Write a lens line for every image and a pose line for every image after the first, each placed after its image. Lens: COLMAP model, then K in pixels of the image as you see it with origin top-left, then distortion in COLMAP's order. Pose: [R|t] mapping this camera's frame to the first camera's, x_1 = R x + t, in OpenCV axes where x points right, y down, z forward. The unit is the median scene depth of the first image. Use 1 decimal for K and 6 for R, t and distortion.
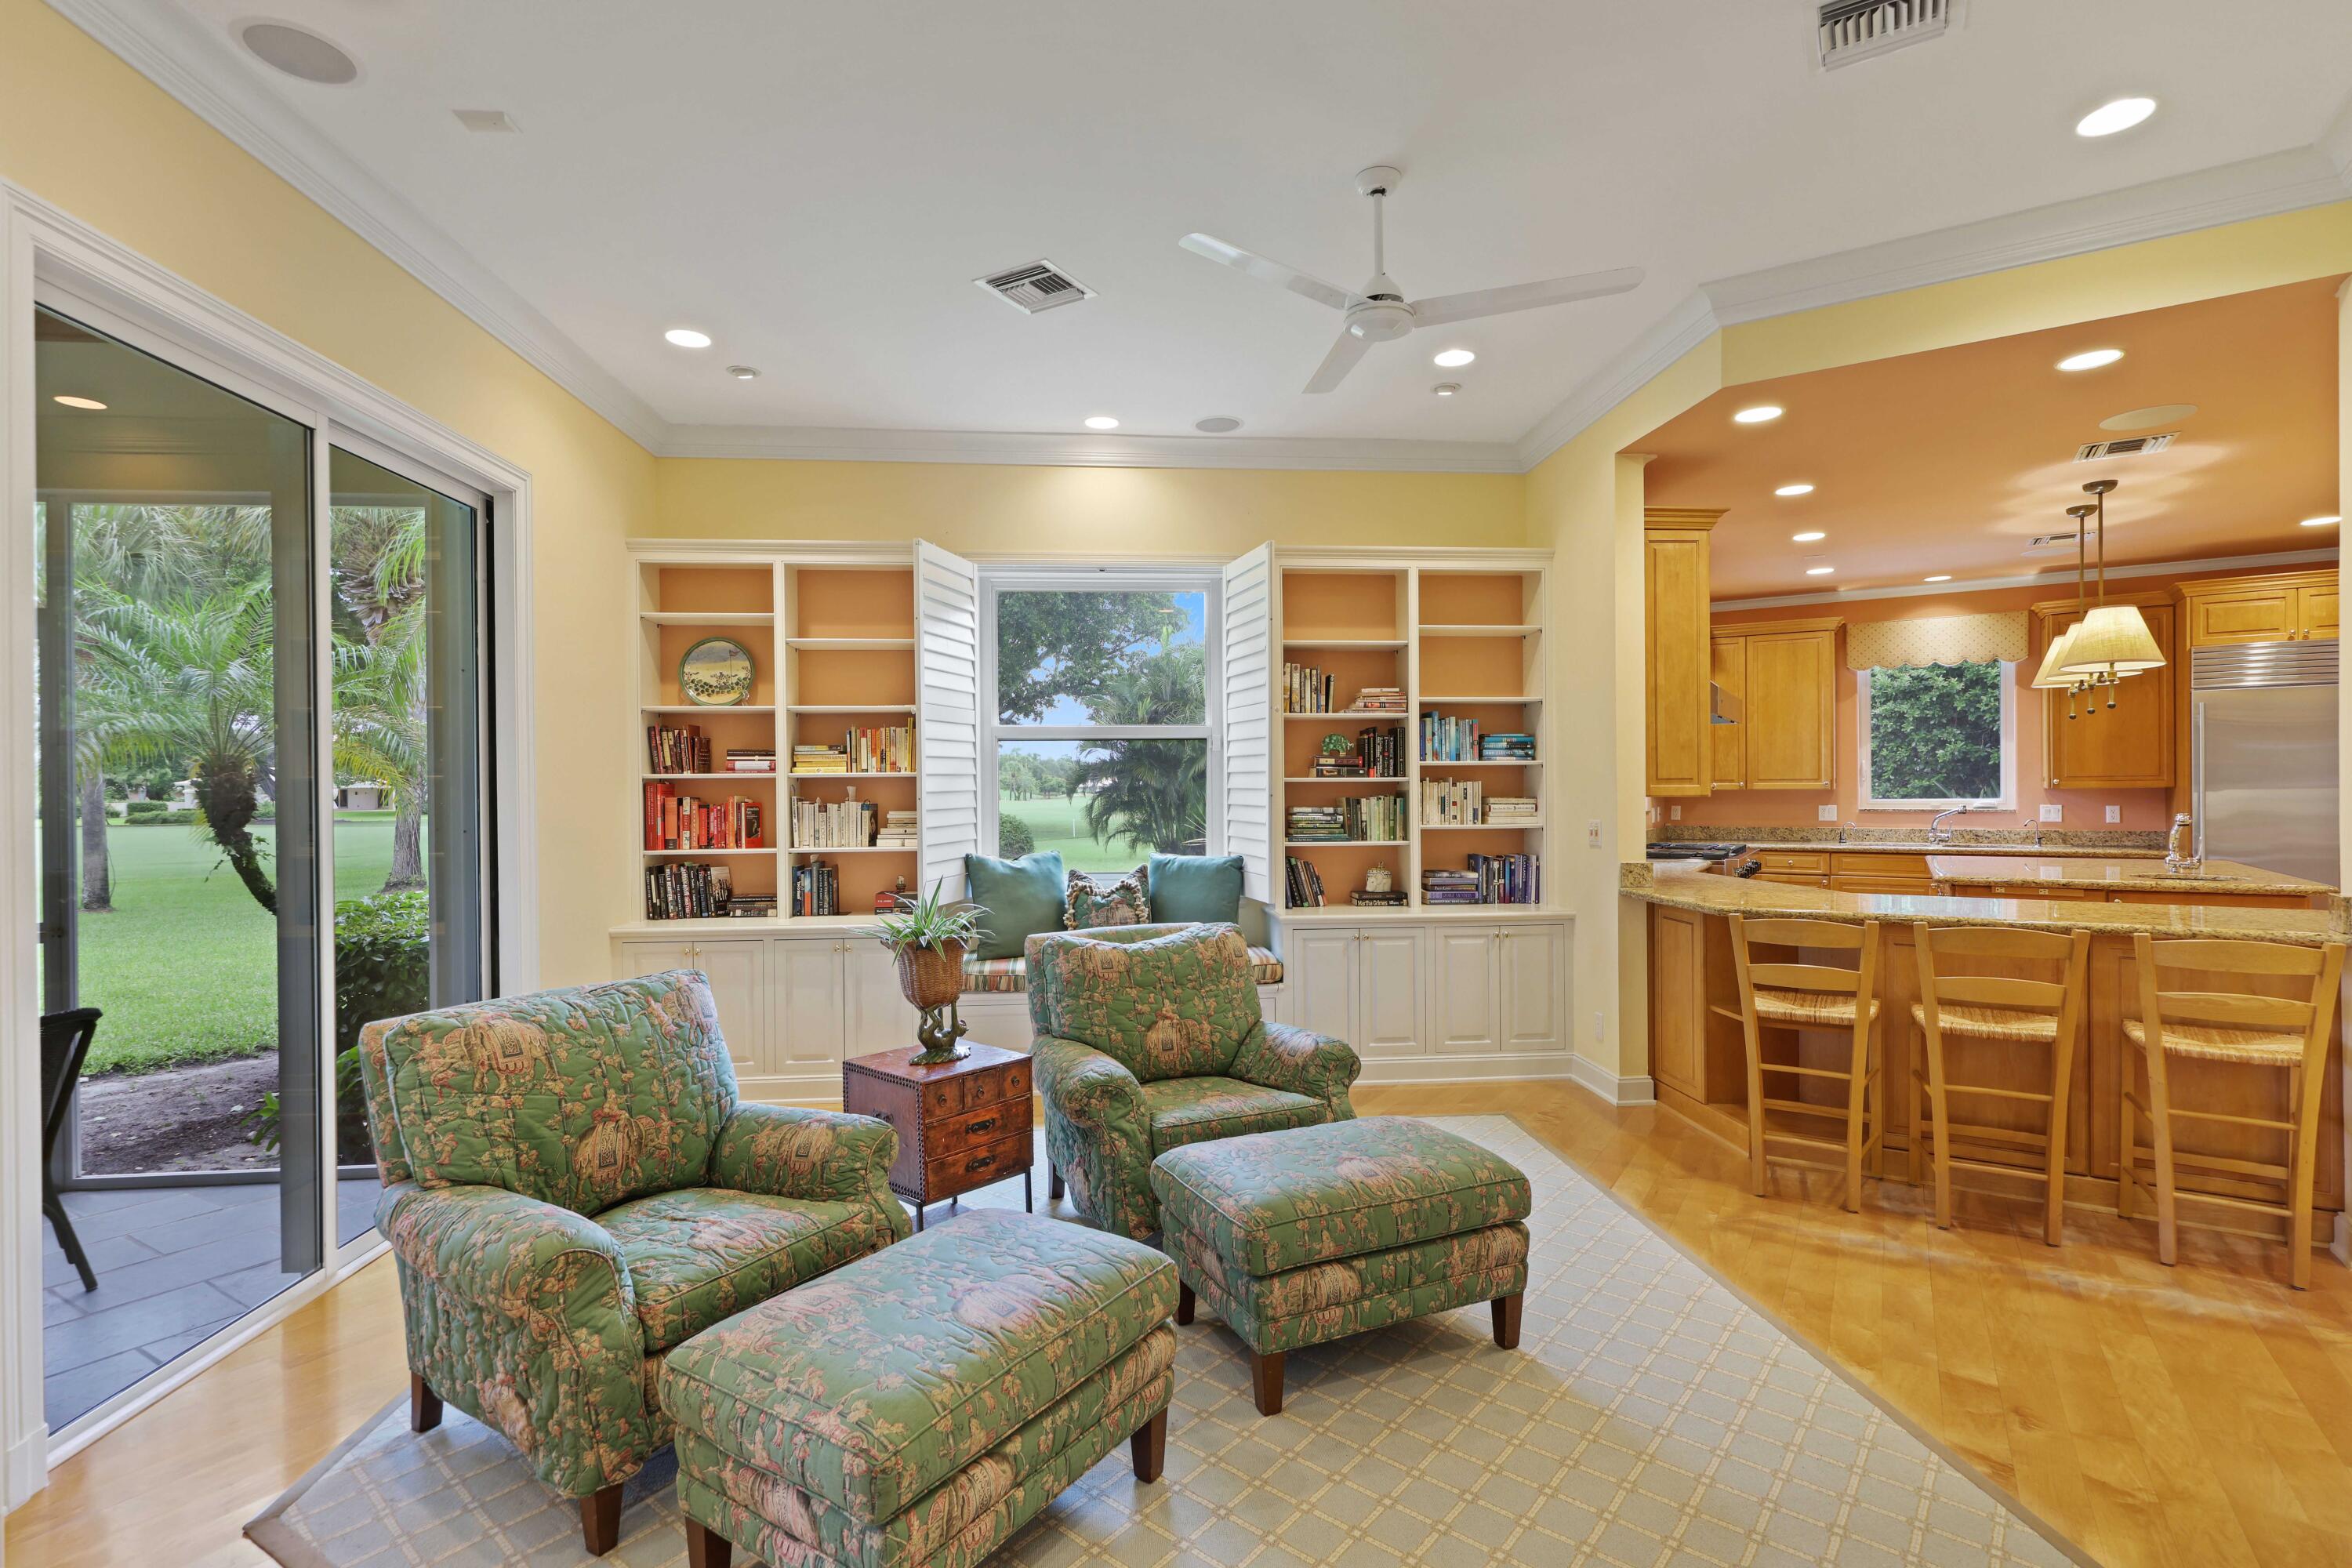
lens RADIAL K [[1117.5, 0, 1176.0], [0, 1117.5, 784.0], [0, 0, 1]] dist [0.001696, -0.000017]
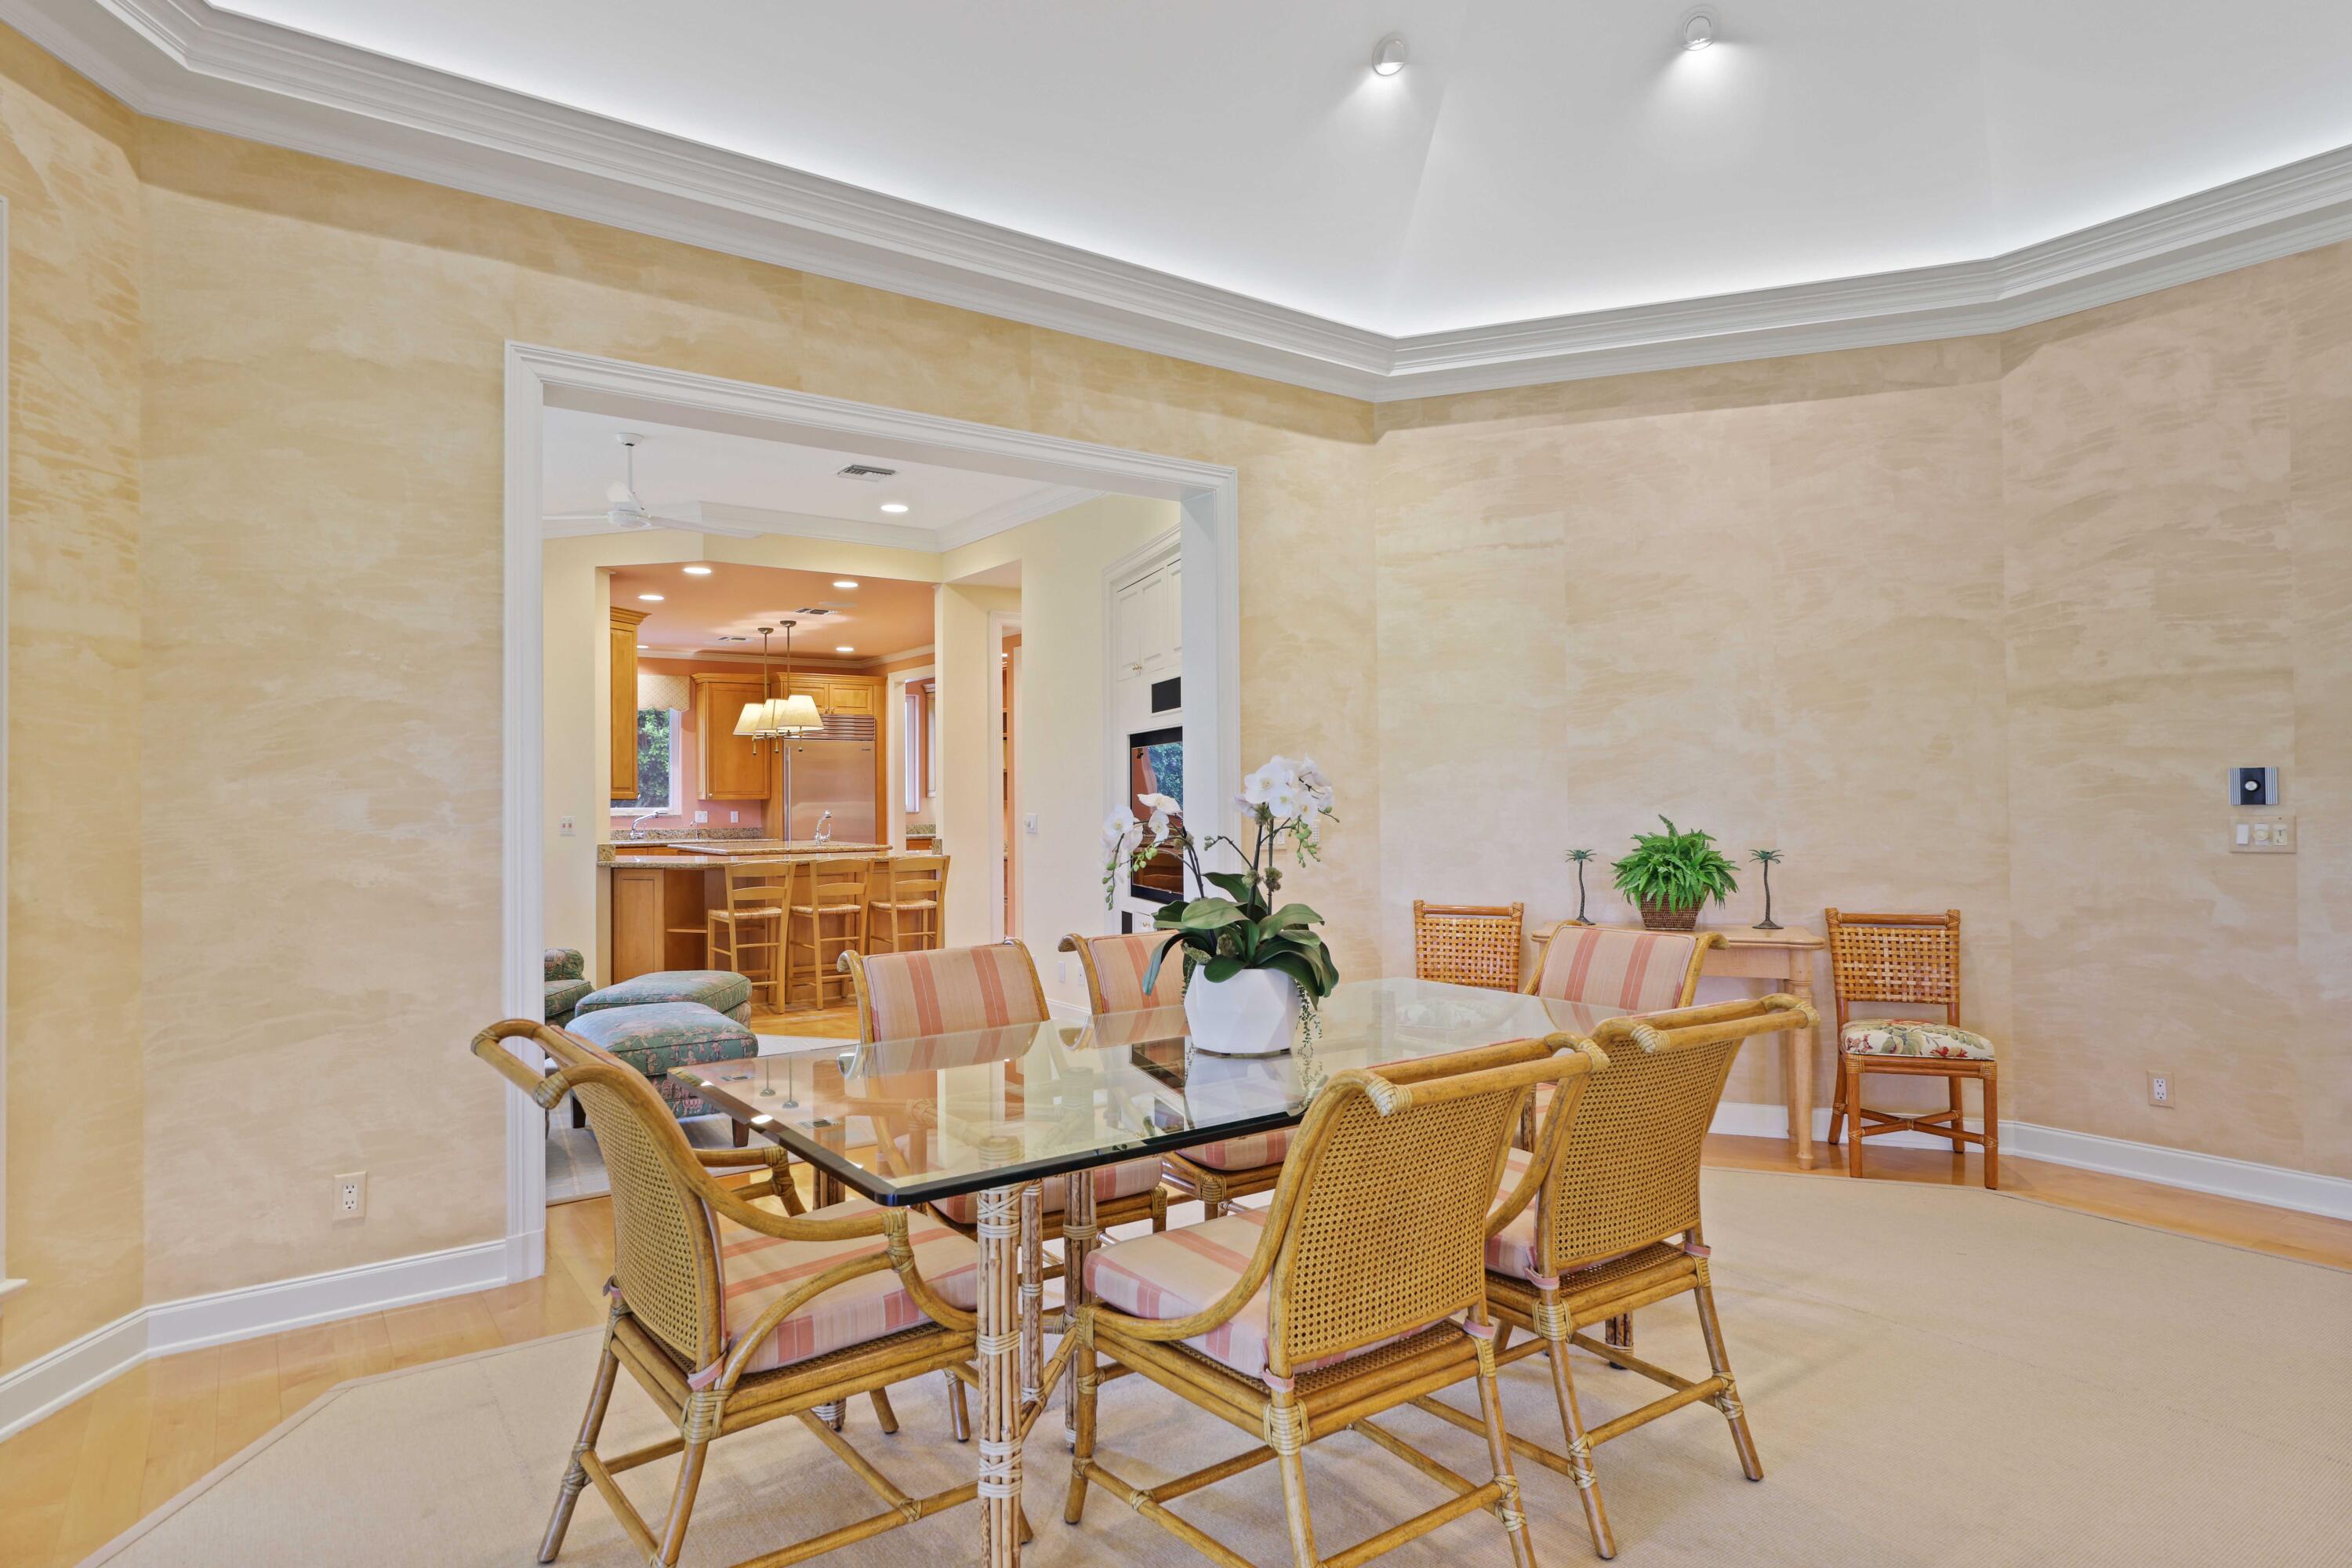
lens RADIAL K [[1281.4, 0, 1173.2], [0, 1281.4, 775.1], [0, 0, 1]] dist [0.002746, -0.000137]
pose [[0.385265, 0.022133, 0.922540, -0.852817], [-0.000367, 0.999716, -0.023832, 0.018347], [-0.922806, 0.008843, 0.385164, -0.347378]]
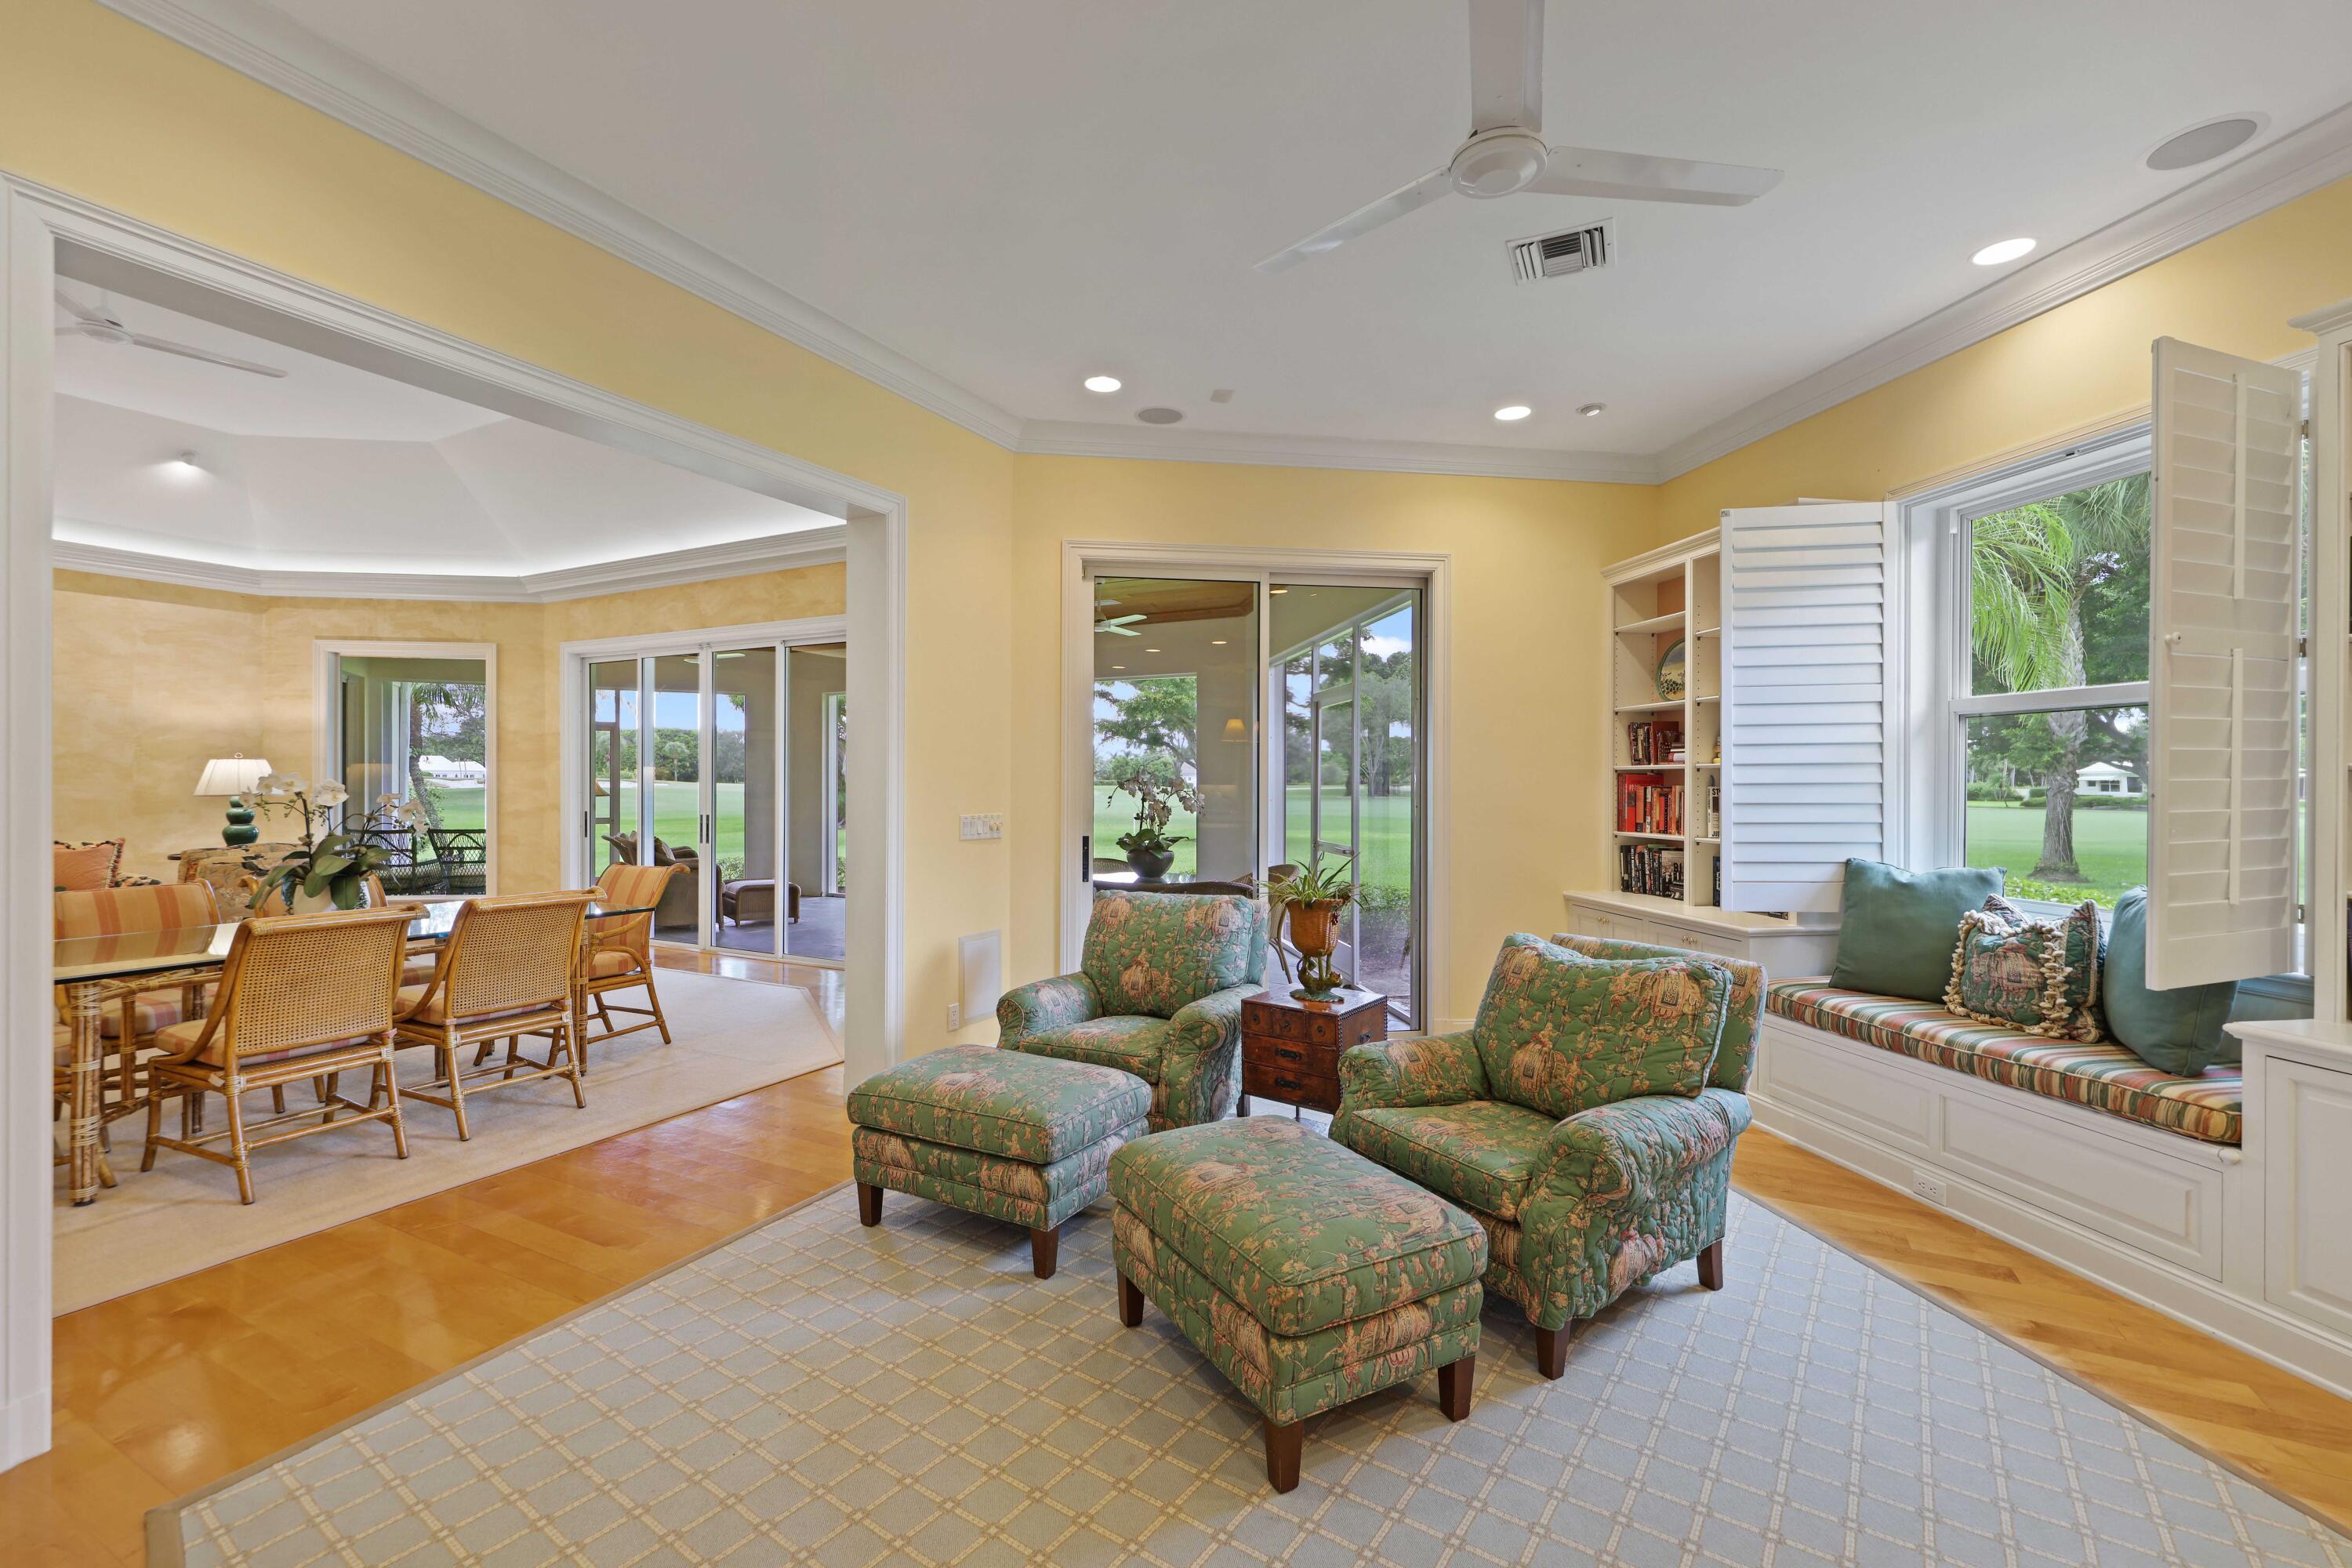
lens RADIAL K [[986.4, 0, 1179.9], [0, 986.4, 786.1], [0, 0, 1]] dist [-0.000743, 0.000218]
pose [[0.086166, 0.011993, -0.996209, 0.496708], [0.000960, 0.999926, 0.012121, -0.000672], [0.996280, -0.002001, 0.086148, 0.447696]]
